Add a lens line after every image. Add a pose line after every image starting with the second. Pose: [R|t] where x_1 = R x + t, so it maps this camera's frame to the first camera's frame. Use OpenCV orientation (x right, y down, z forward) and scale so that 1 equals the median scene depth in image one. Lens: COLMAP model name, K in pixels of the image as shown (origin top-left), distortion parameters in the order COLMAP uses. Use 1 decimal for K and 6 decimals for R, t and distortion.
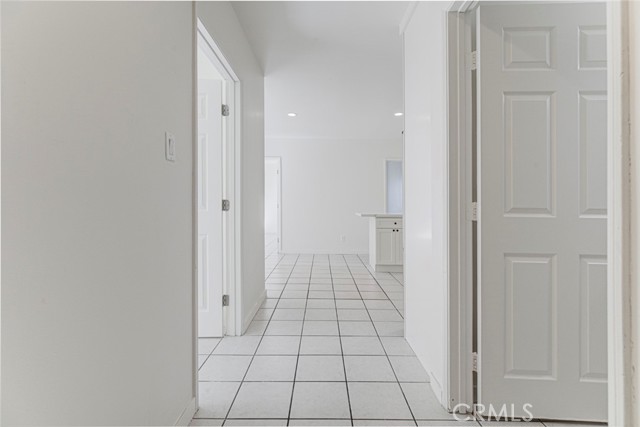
lens RADIAL K [[293.4, 0, 319.4], [0, 293.4, 210.2], [0, 0, 1]] dist [0.033151, 0.000631]
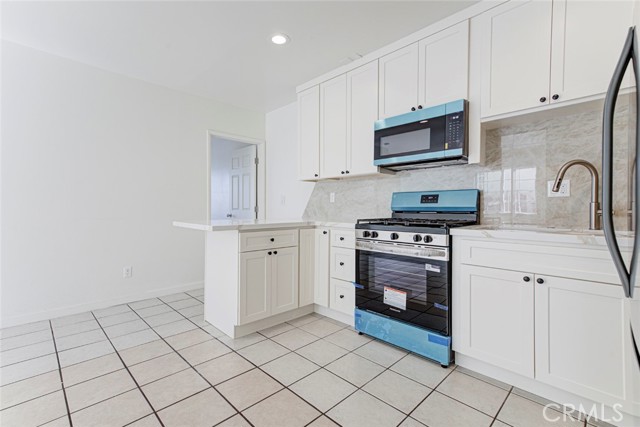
lens RADIAL K [[293.4, 0, 317.4], [0, 293.4, 210.4], [0, 0, 1]] dist [0.033151, 0.000631]
pose [[0.712737, -0.007511, 0.701391, -0.062944], [0.010716, 0.999943, -0.000181, -0.008924], [-0.701349, 0.007645, 0.712777, 0.547724]]
